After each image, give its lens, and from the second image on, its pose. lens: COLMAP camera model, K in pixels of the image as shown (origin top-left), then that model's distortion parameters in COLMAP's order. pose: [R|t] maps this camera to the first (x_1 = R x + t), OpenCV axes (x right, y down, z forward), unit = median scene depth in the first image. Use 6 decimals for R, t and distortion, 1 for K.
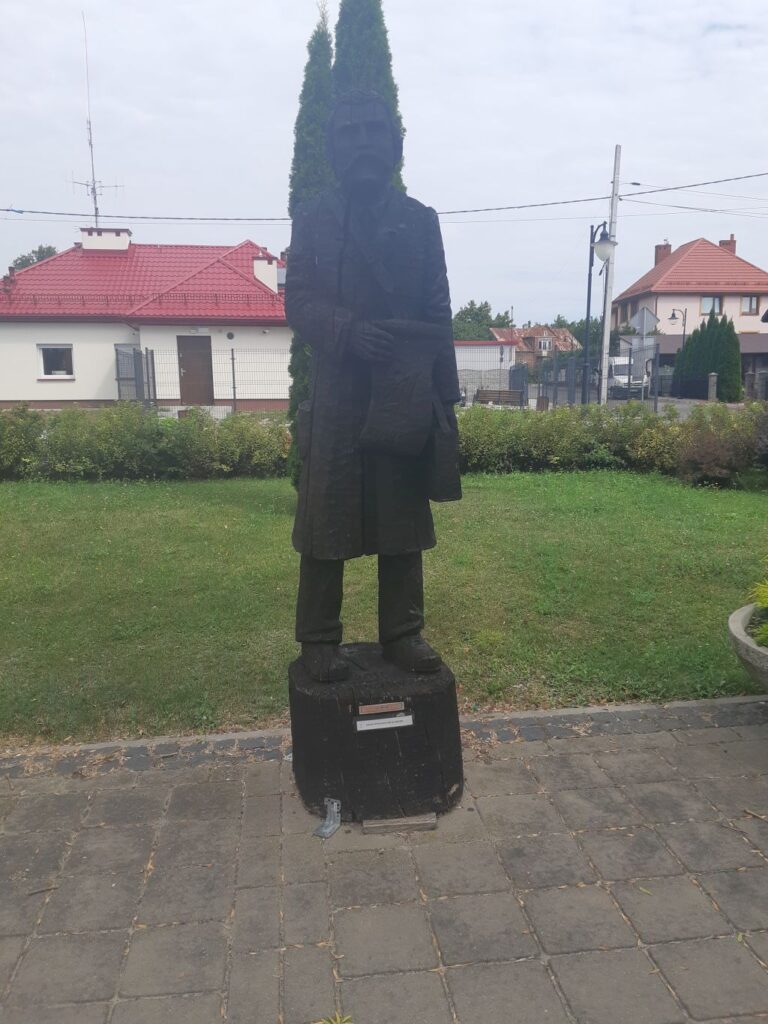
lens RADIAL K [[793.8, 0, 381.2], [0, 793.8, 522.7], [0, 0, 1]] dist [0.069142, -0.114484]
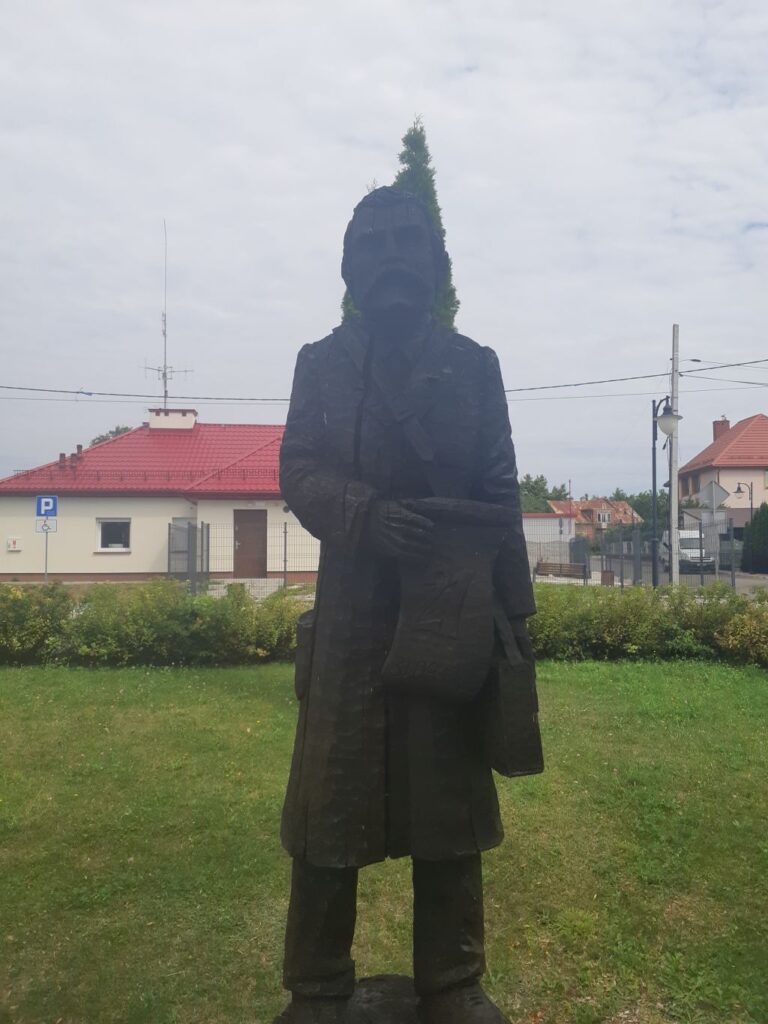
lens RADIAL K [[793.8, 0, 383.1], [0, 793.8, 525.9], [0, 0, 1]] dist [0.069142, -0.114484]
pose [[0.997507, 0.001762, -0.070546, 0.006073], [-0.016254, 0.978547, -0.205380, -0.027944], [0.068671, 0.206015, 0.976136, 0.103319]]
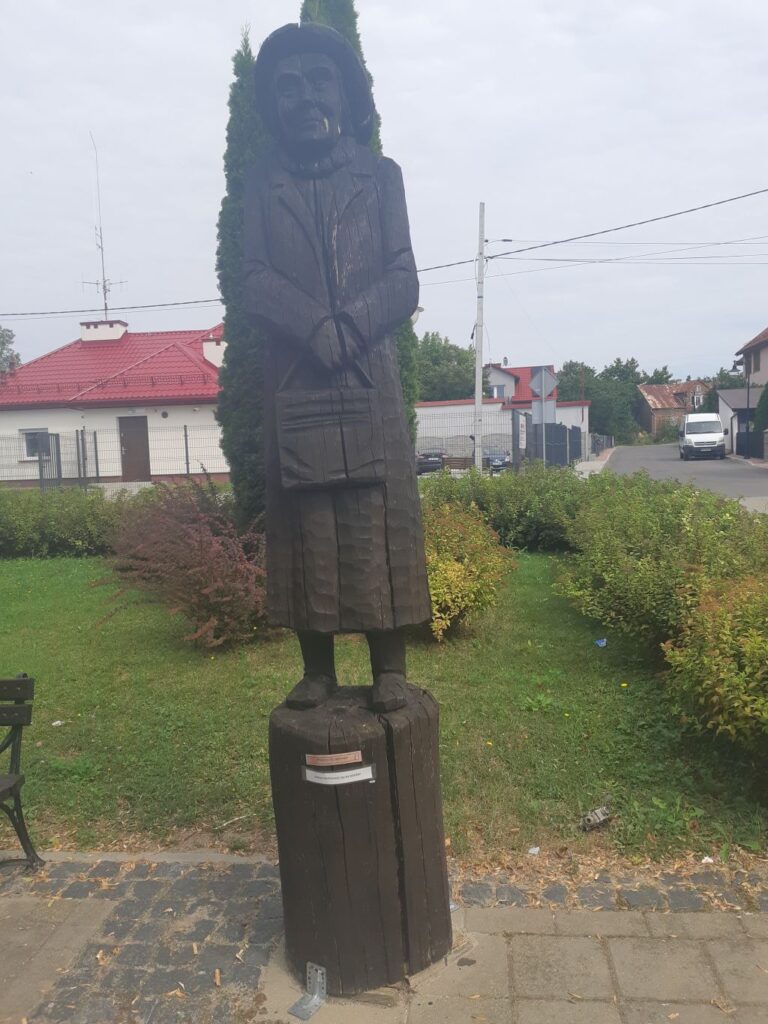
lens RADIAL K [[793.8, 0, 384.1], [0, 793.8, 516.6], [0, 0, 1]] dist [0.069142, -0.114484]
pose [[0.968478, -0.009018, -0.248938, 0.802979], [-0.012271, 0.996404, -0.083835, -0.042028], [0.248798, 0.084247, 0.964884, 0.179078]]
